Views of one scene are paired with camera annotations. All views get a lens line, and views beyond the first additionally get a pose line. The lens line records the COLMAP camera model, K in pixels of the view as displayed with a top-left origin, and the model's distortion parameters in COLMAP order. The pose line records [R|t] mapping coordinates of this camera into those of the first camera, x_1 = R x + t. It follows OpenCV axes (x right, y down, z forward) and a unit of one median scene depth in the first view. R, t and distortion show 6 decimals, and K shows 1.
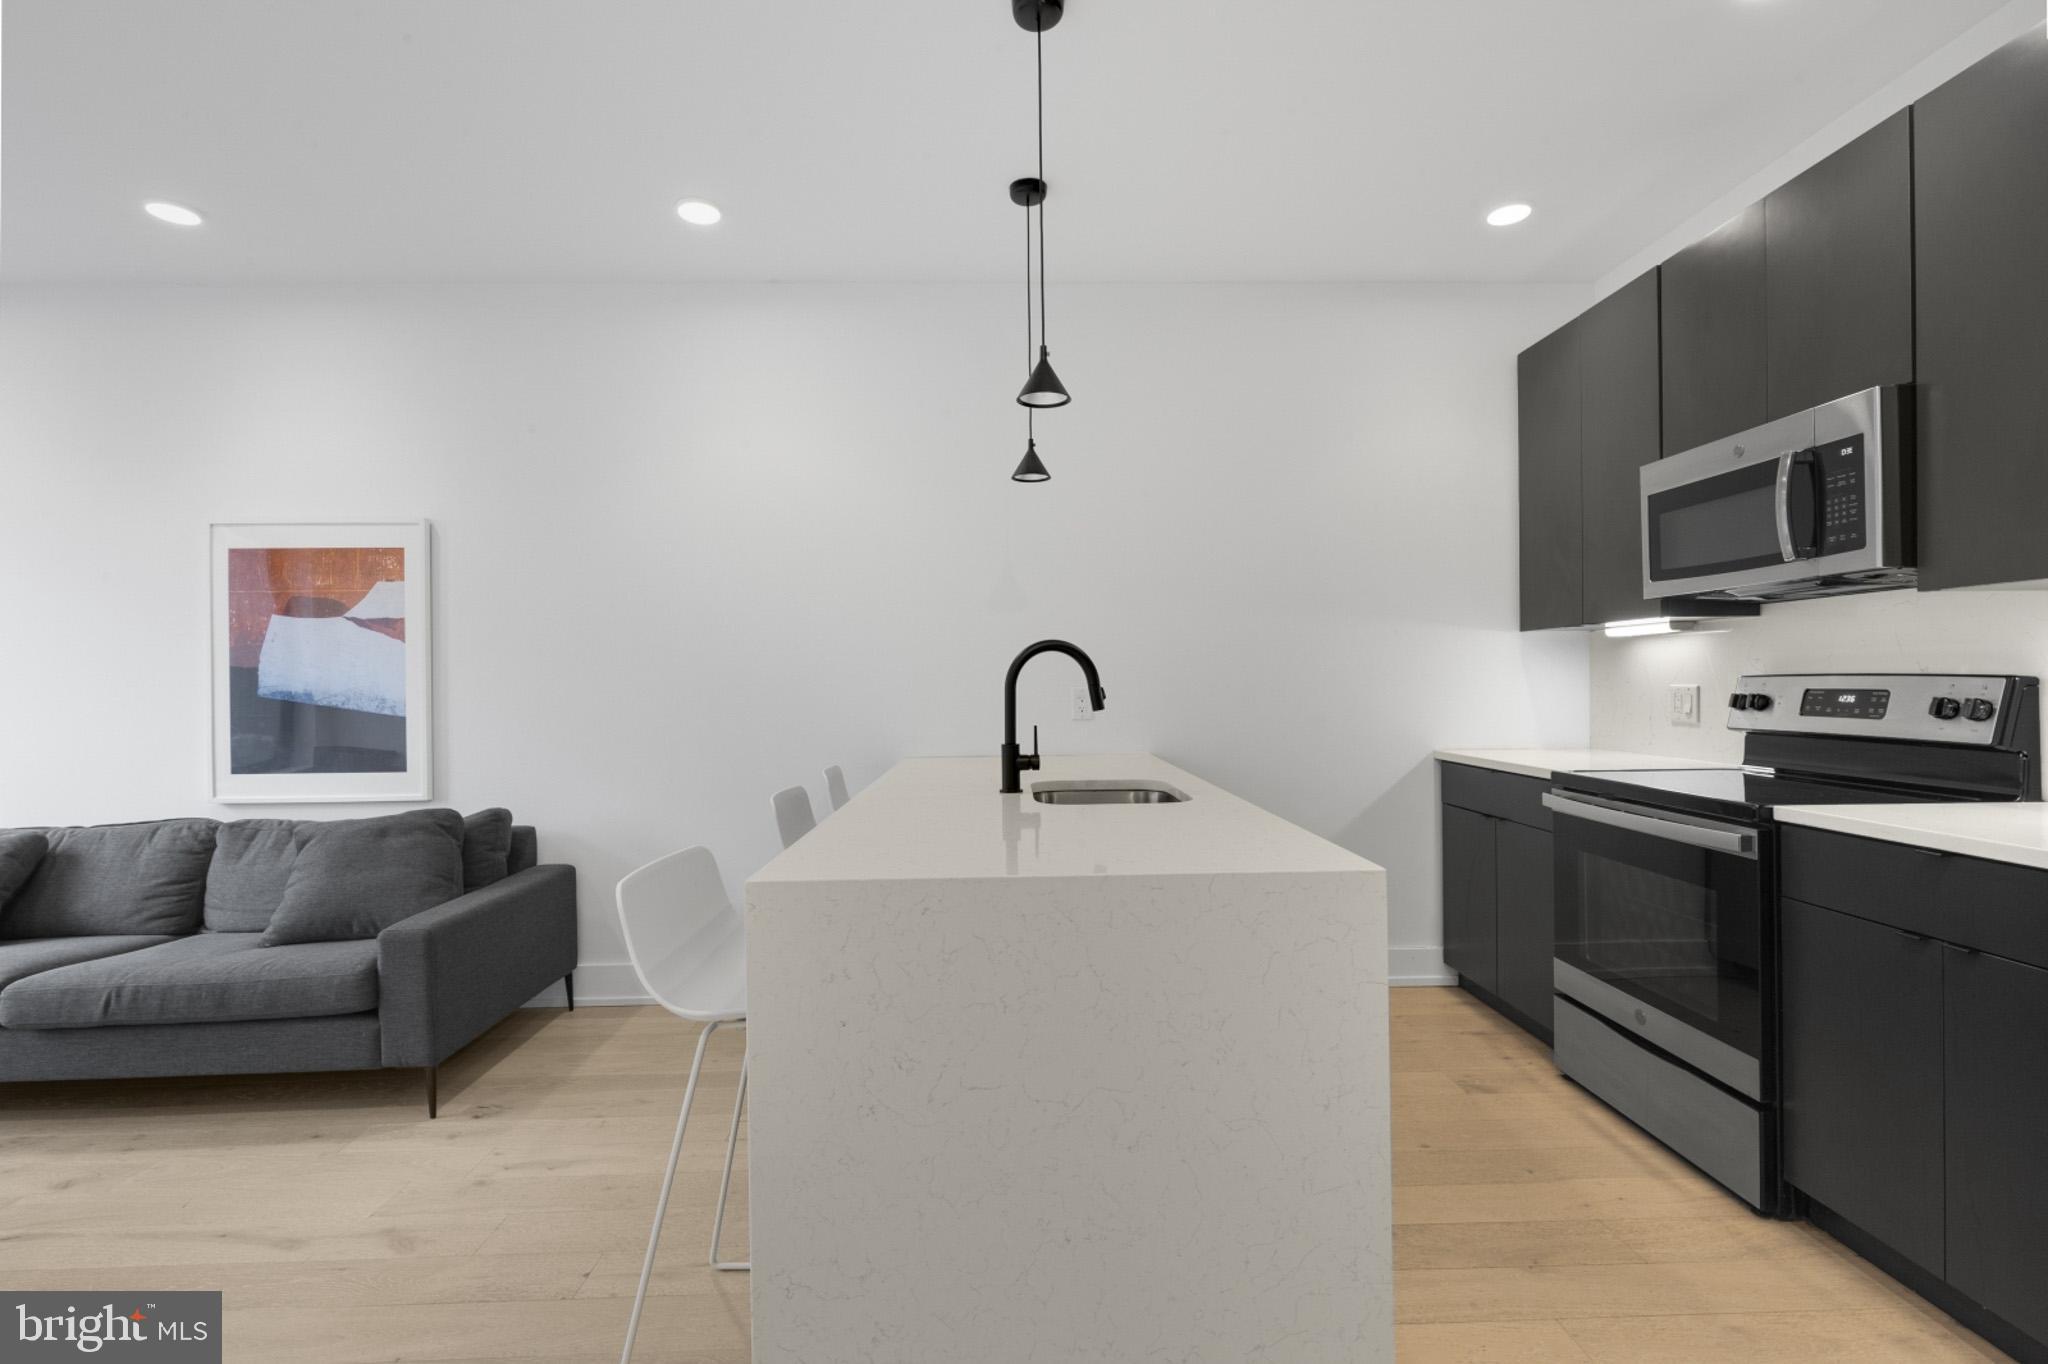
lens RADIAL K [[917.1, 0, 1025.4], [0, 917.1, 688.7], [0, 0, 1]] dist [0.001508, 0.000029]
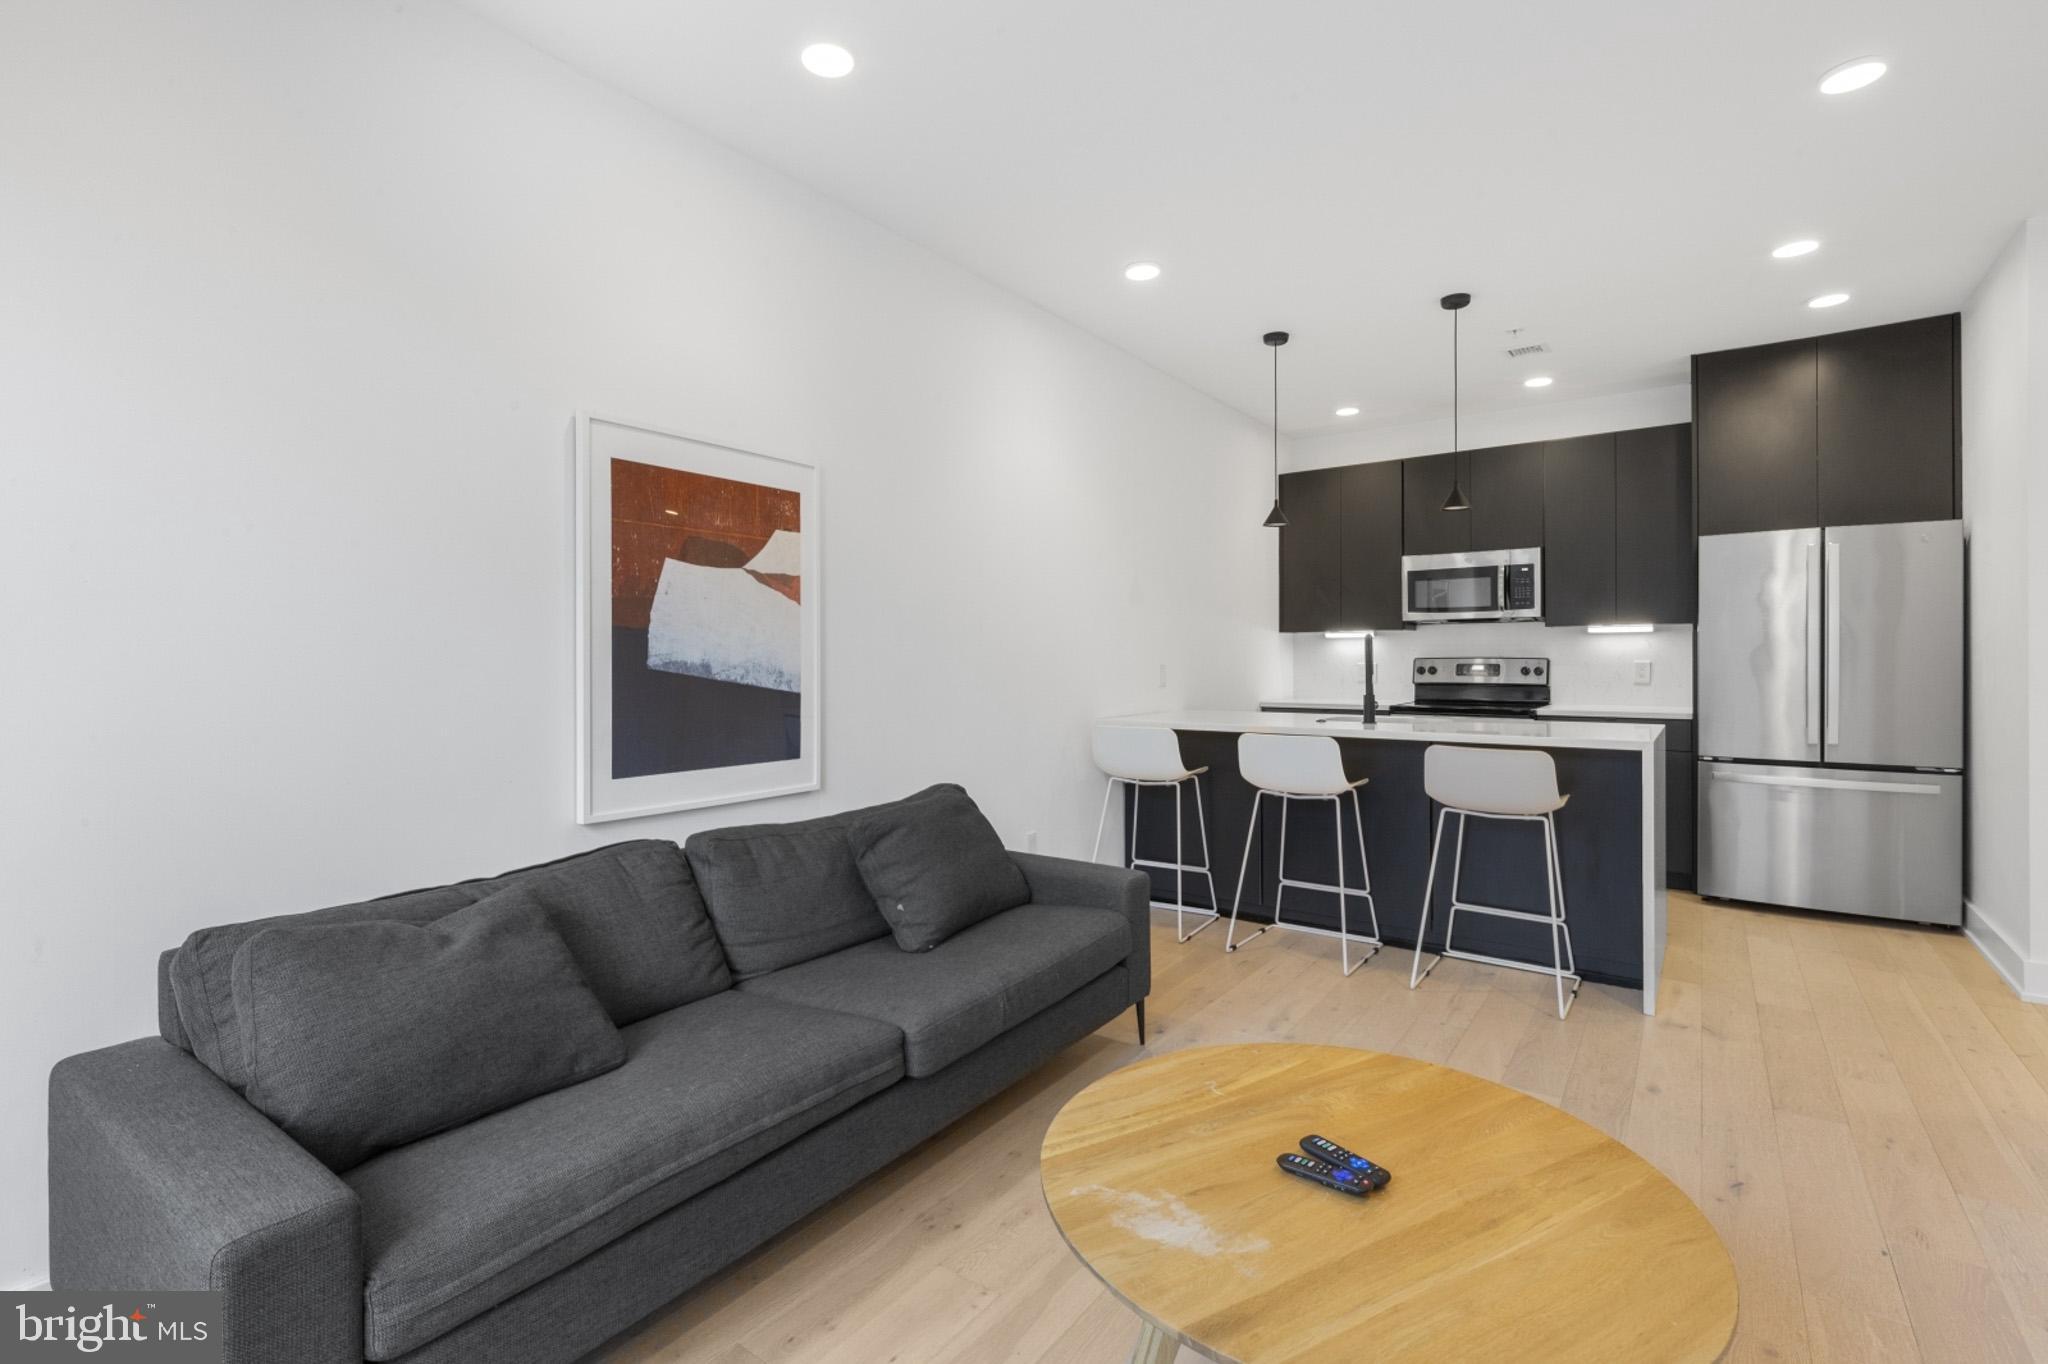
lens RADIAL K [[933.7, 0, 1017.3], [0, 933.7, 660.7], [0, 0, 1]] dist [0.003430, -0.000594]
pose [[0.619478, 0.007792, 0.784975, -1.385793], [0.004446, 0.999900, -0.013435, 0.015240], [-0.785001, 0.011813, 0.619381, 0.350768]]
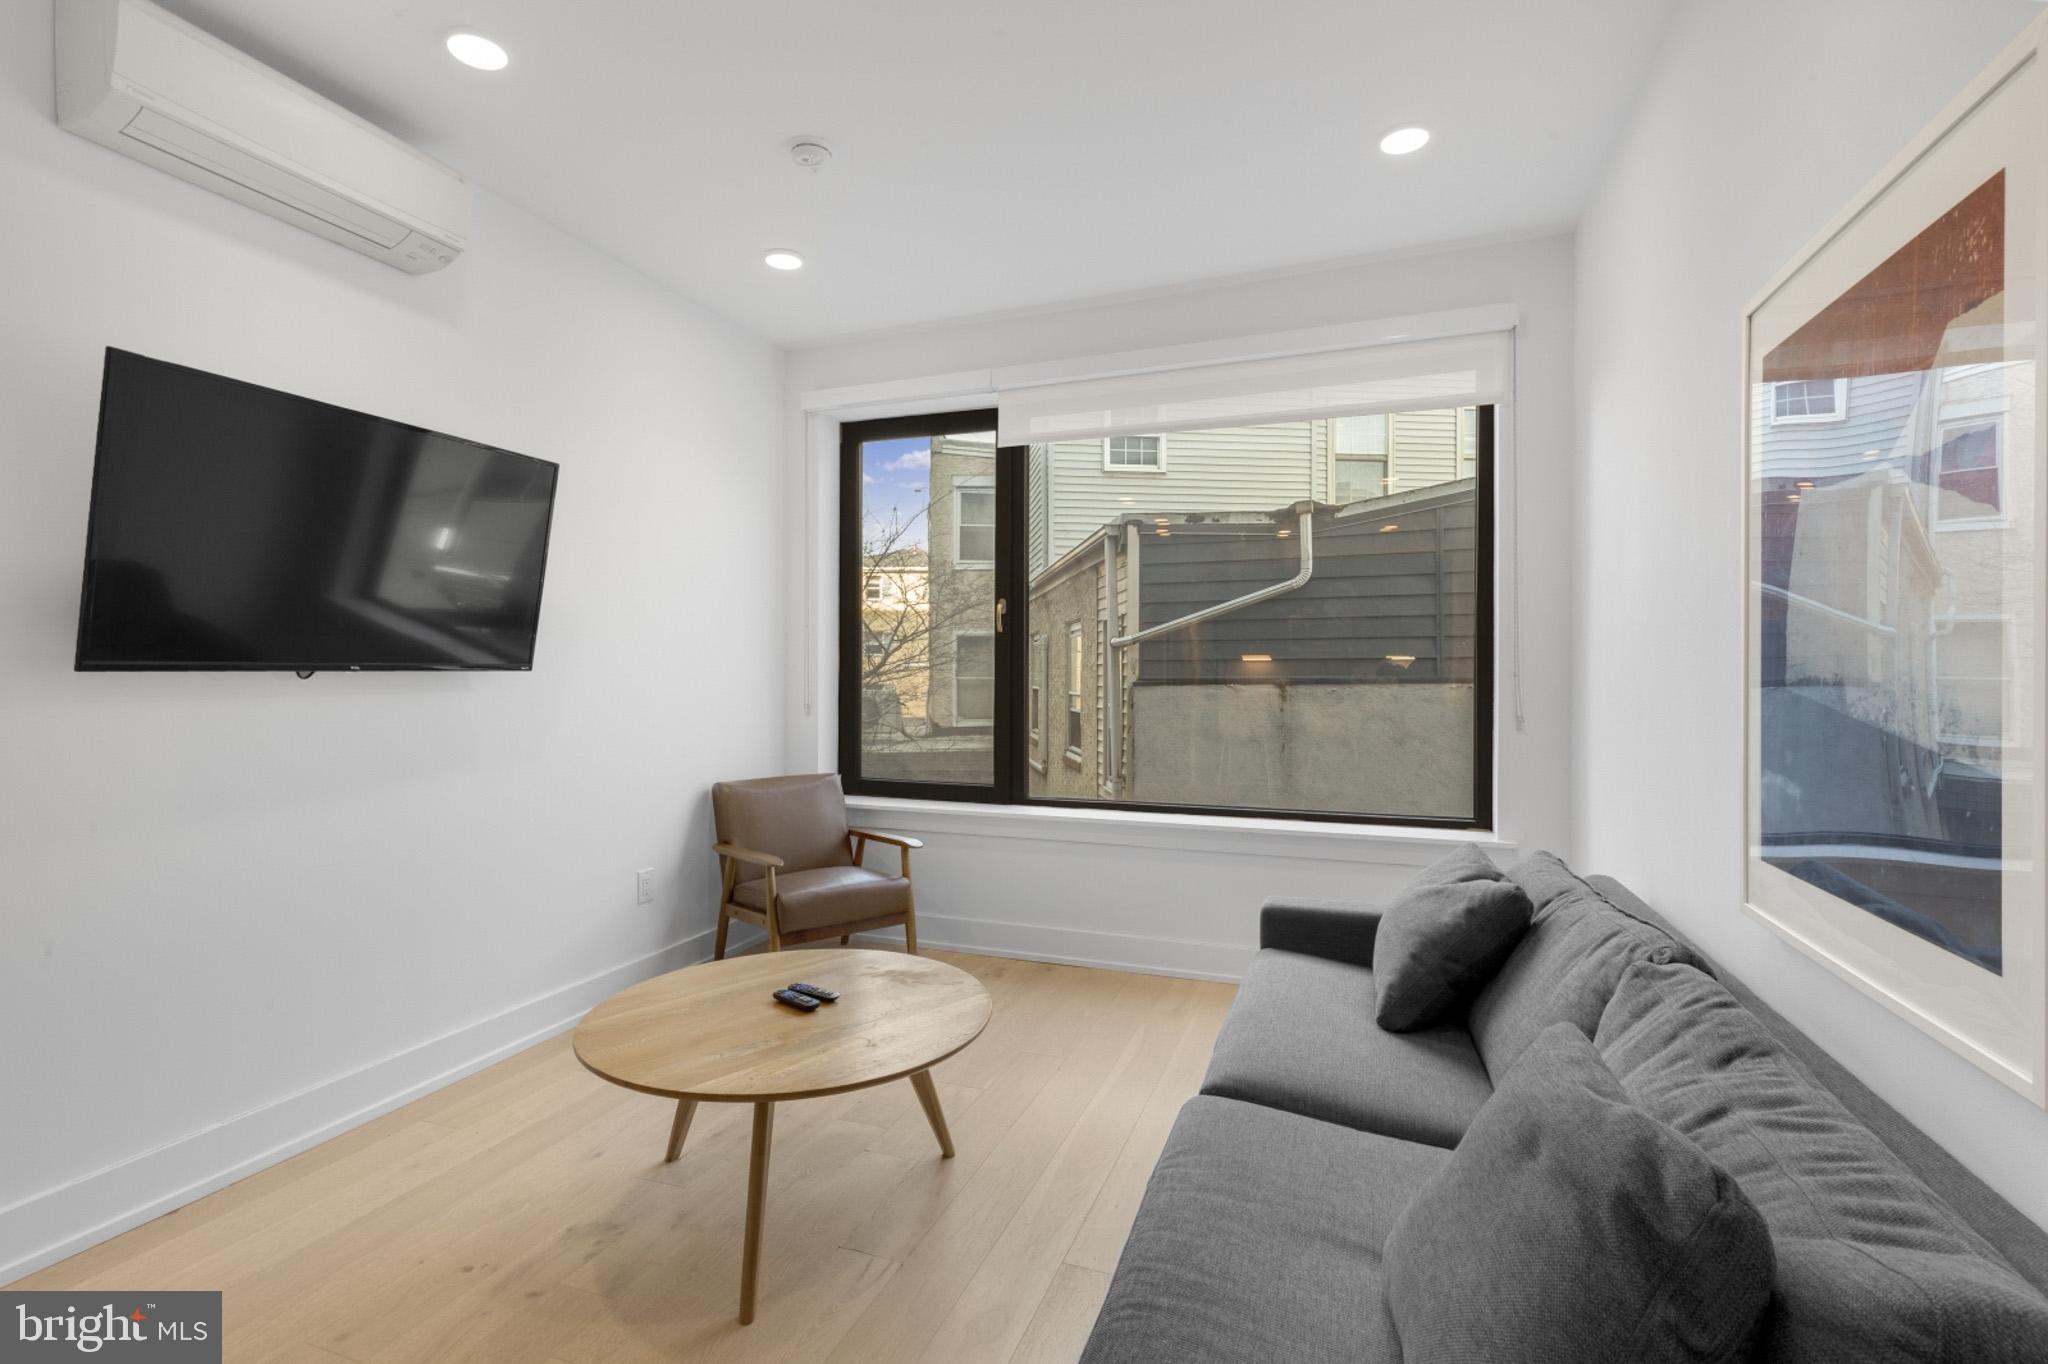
lens RADIAL K [[943.6, 0, 1026.9], [0, 943.6, 666.6], [0, 0, 1]] dist [0.000342, -0.000766]
pose [[-0.392351, 0.011030, -0.919749, -0.335575], [-0.002688, 0.999910, 0.013138, -0.006862], [0.919812, 0.007627, -0.392286, 0.951065]]
